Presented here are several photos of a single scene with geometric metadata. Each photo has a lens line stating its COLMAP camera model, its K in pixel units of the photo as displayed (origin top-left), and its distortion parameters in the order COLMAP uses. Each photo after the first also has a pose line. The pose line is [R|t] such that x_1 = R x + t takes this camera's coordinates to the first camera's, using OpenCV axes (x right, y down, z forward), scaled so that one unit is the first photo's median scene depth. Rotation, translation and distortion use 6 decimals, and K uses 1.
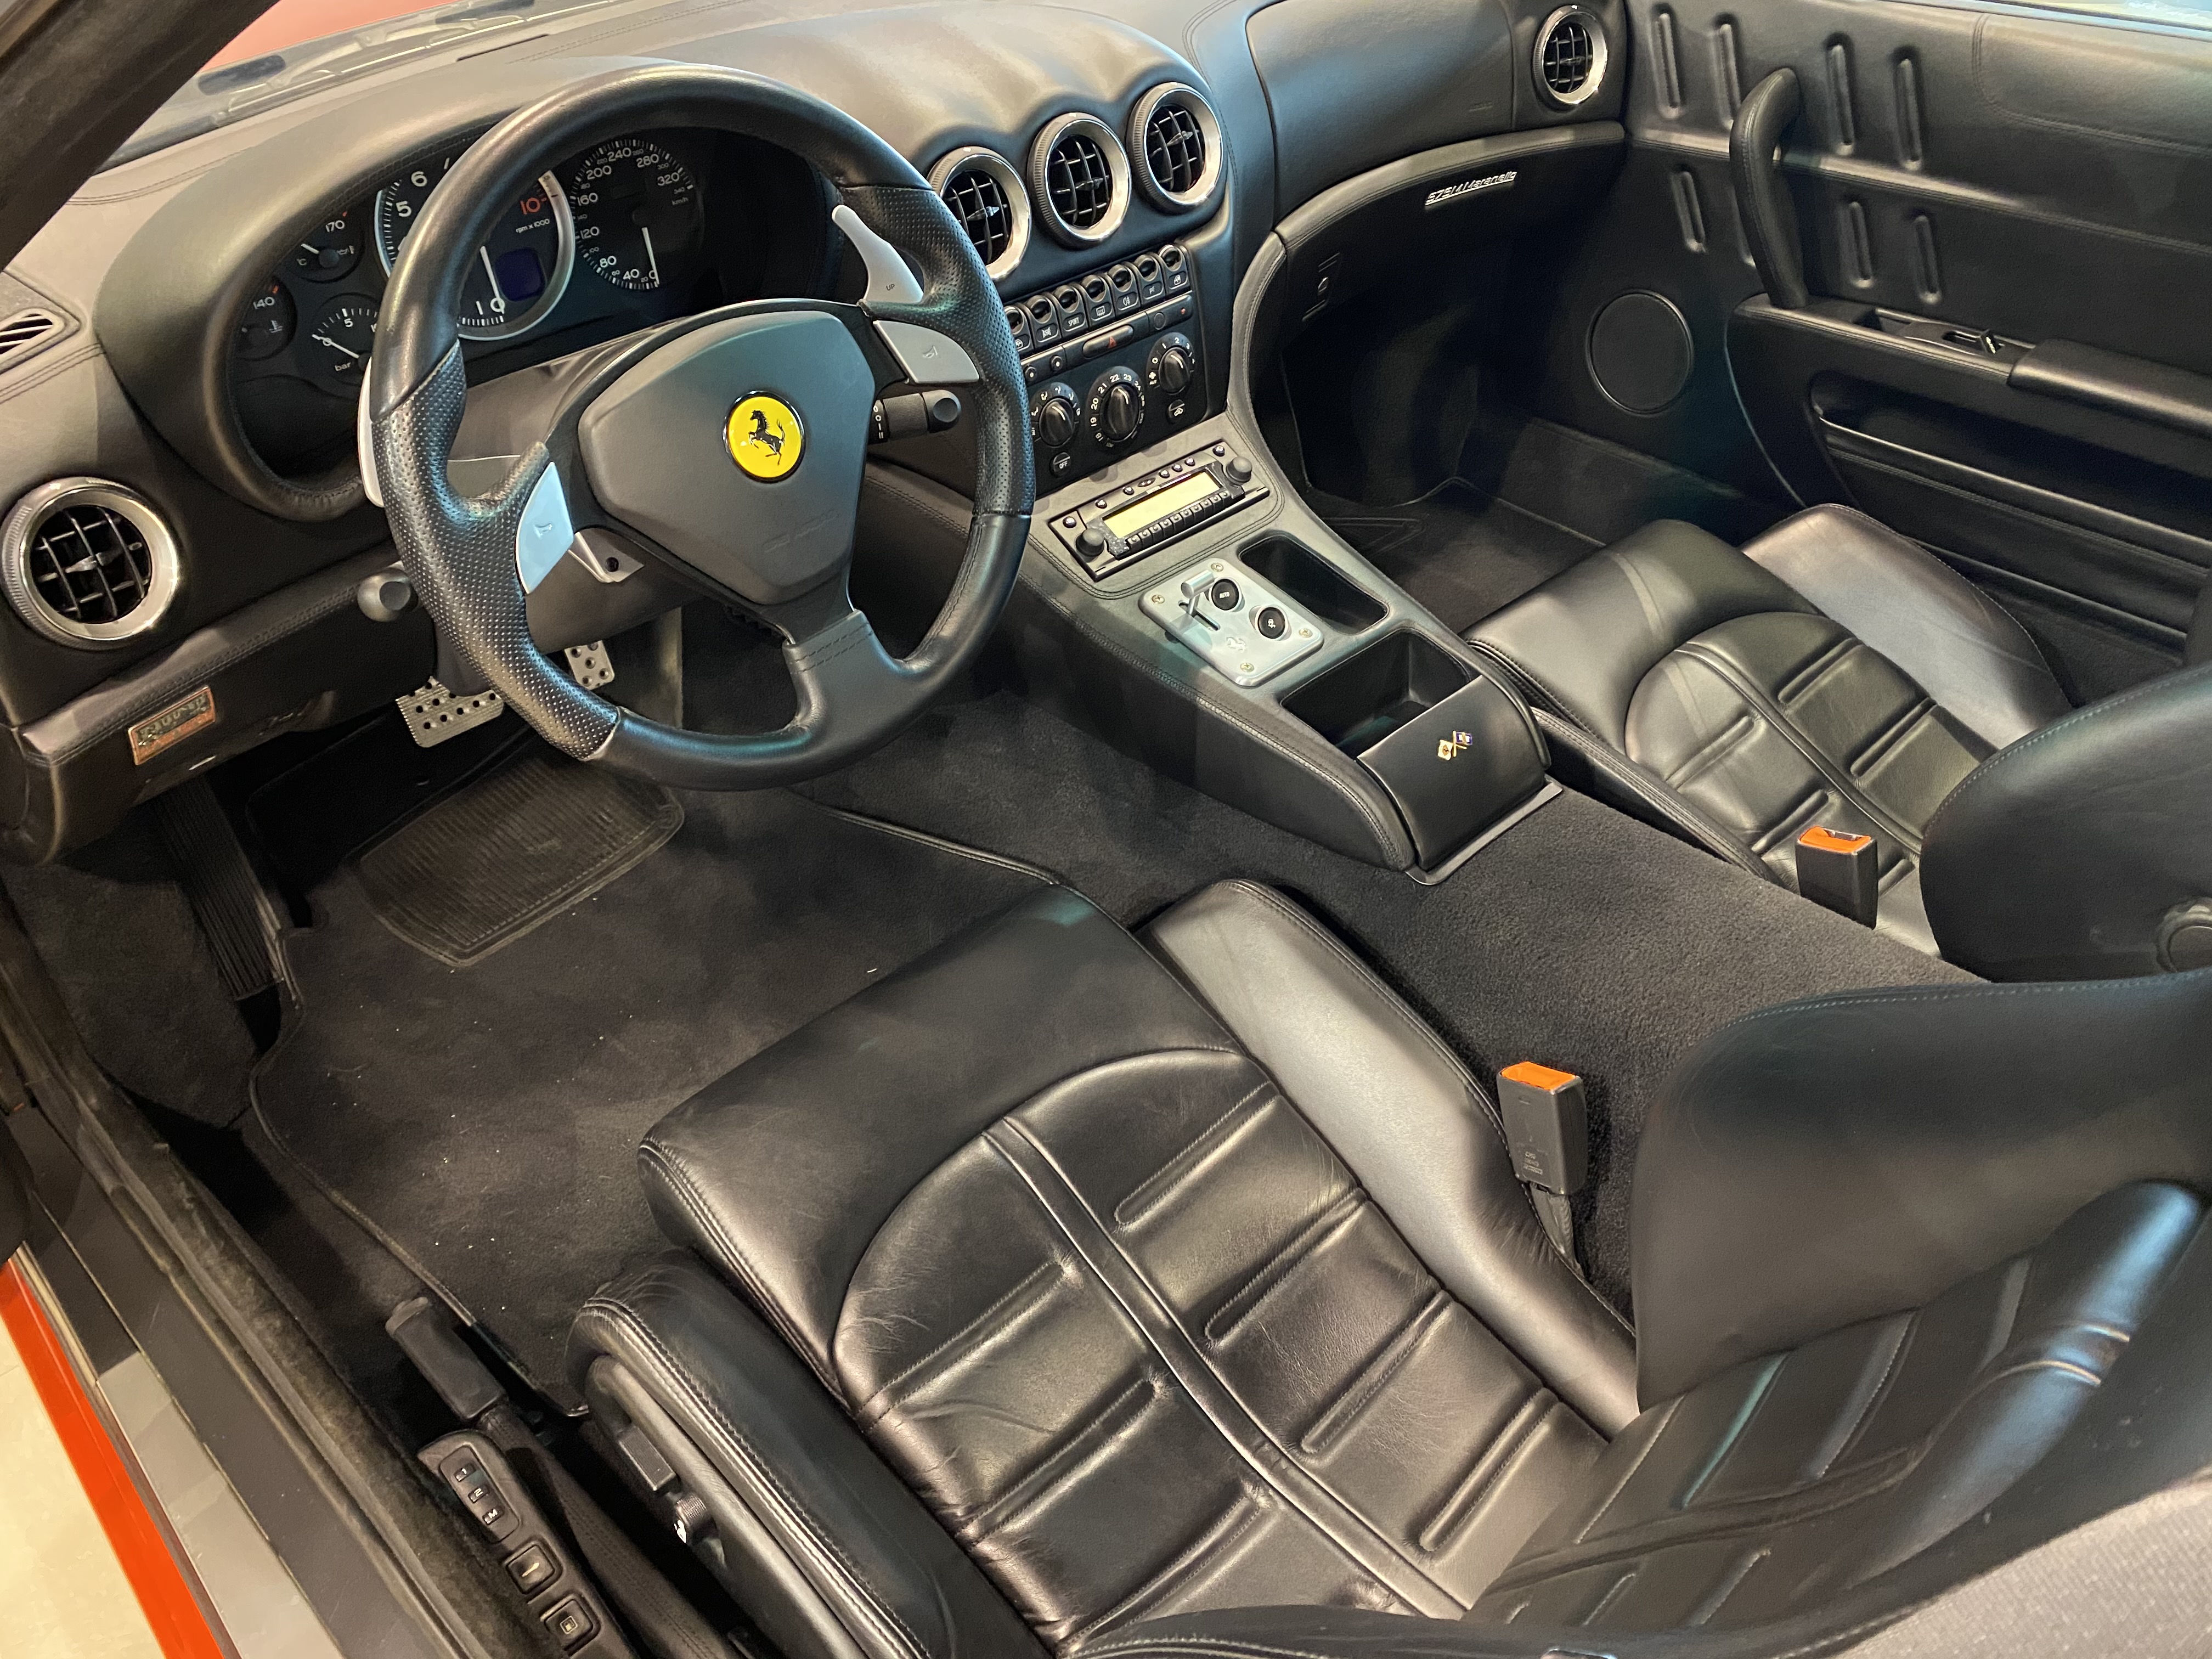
lens RADIAL K [[1714.7, 0, 1106.0], [0, 1714.7, 829.5], [0, 0, 1]] dist [-0.026761, -0.001002]
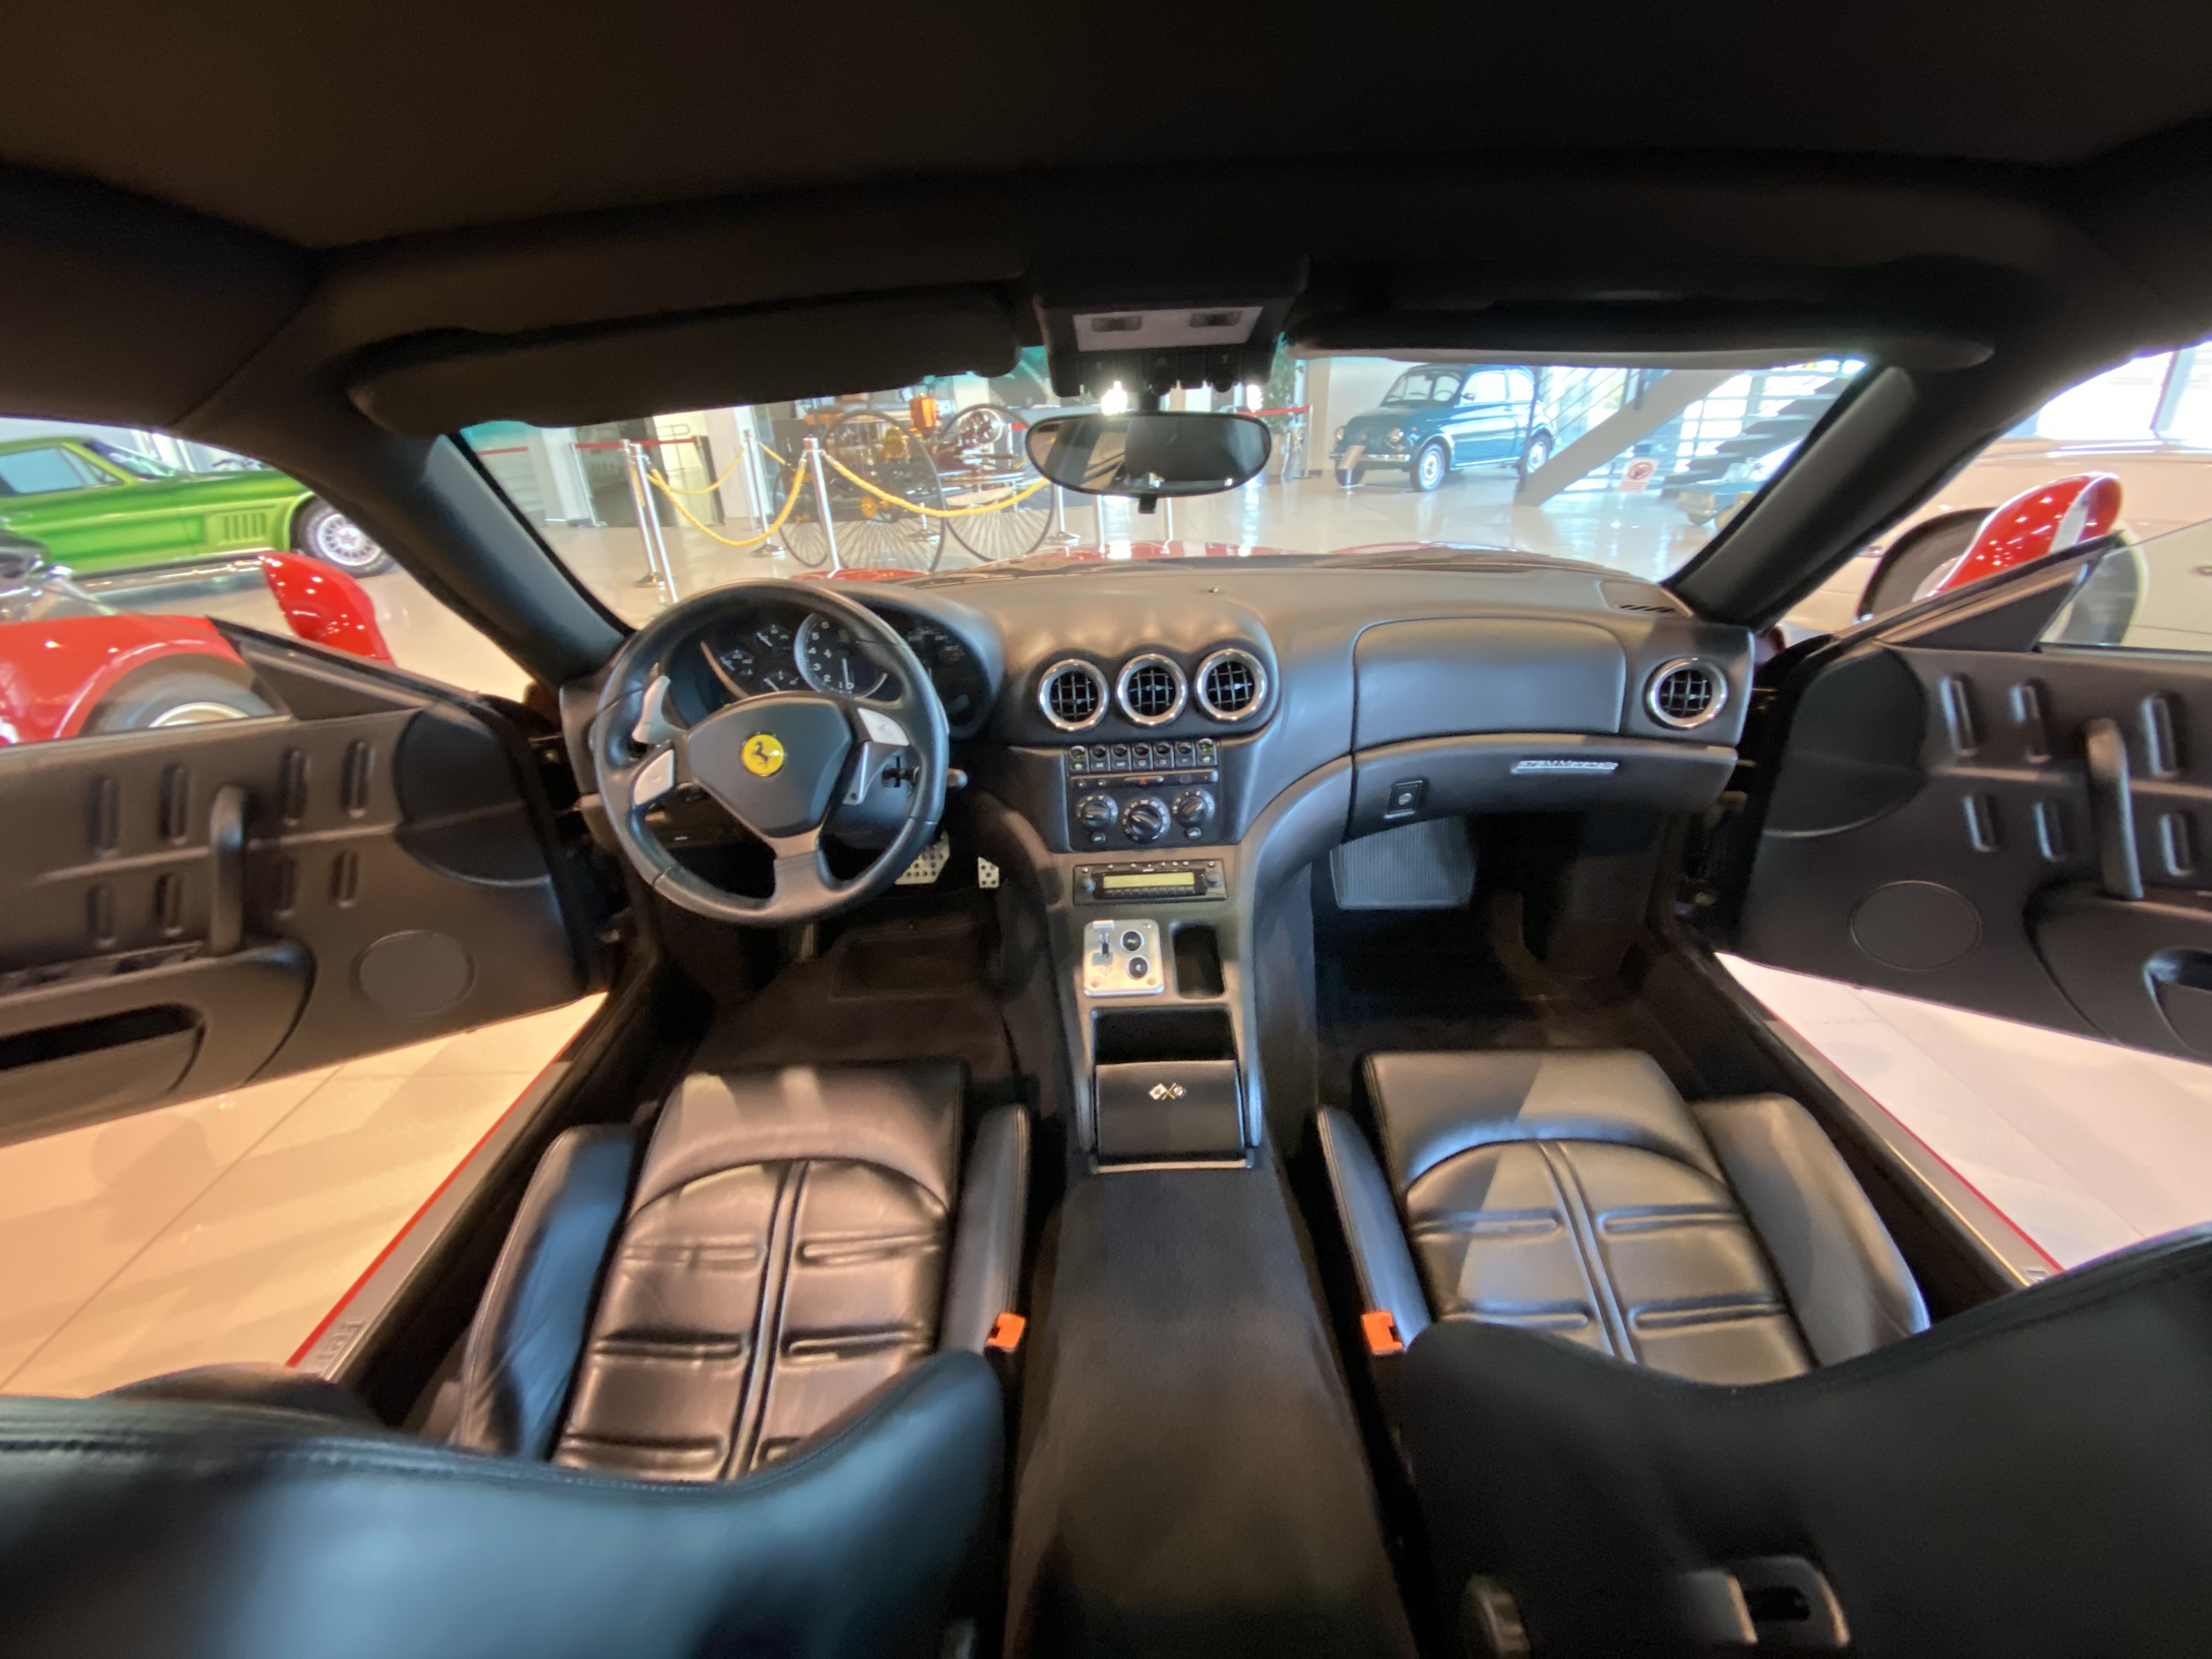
lens RADIAL K [[894.6, 0, 1106.0], [0, 894.6, 829.5], [0, 0, 1]] dist [0.001133, -0.007801]
pose [[0.735870, 0.281954, -0.615628, 0.562641], [-0.399578, 0.914822, -0.058639, -0.182309], [0.546657, 0.289142, 0.785852, 0.306302]]
